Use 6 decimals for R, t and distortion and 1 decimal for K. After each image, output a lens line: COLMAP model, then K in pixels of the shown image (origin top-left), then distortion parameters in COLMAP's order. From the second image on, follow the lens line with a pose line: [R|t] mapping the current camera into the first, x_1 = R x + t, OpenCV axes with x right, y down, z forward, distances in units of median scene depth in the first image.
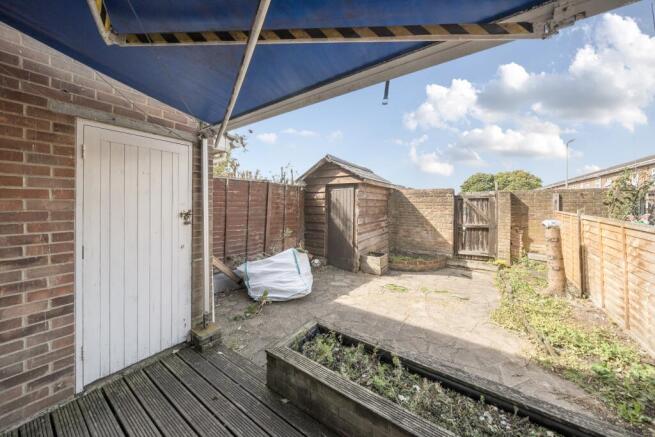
lens RADIAL K [[228.6, 0, 321.2], [0, 228.6, 204.1], [0, 0, 1]] dist [-0.010129, 0.000020]
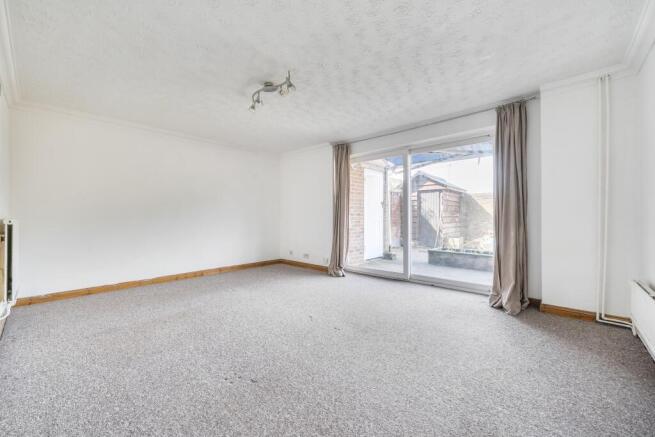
lens RADIAL K [[267.1, 0, 324.1], [0, 267.1, 211.5], [0, 0, 1]] dist [0.001042, 0.000017]
pose [[0.991665, -0.009987, -0.128452, -0.373097], [0.007555, 0.999783, -0.019405, 0.081886], [0.128618, 0.018273, 0.991526, -0.819136]]
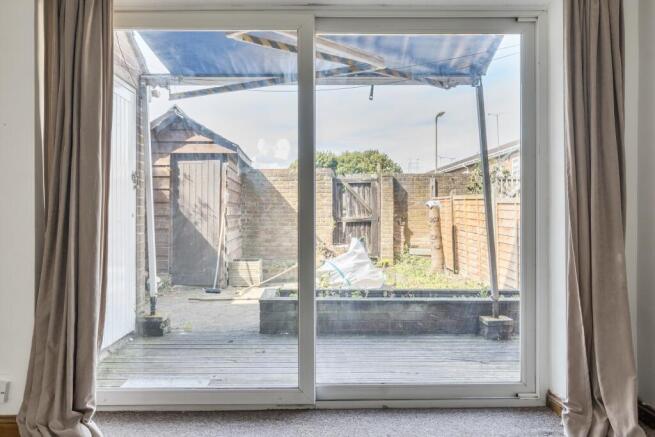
lens RADIAL K [[544.5, 0, 323.9], [0, 544.5, 212.9], [0, 0, 1]] dist [-0.002512, -0.000204]
pose [[0.806281, -0.006013, 0.591501, -0.538119], [0.007114, 0.999975, 0.000469, 0.080802], [-0.591489, 0.003830, 0.806304, -0.443773]]
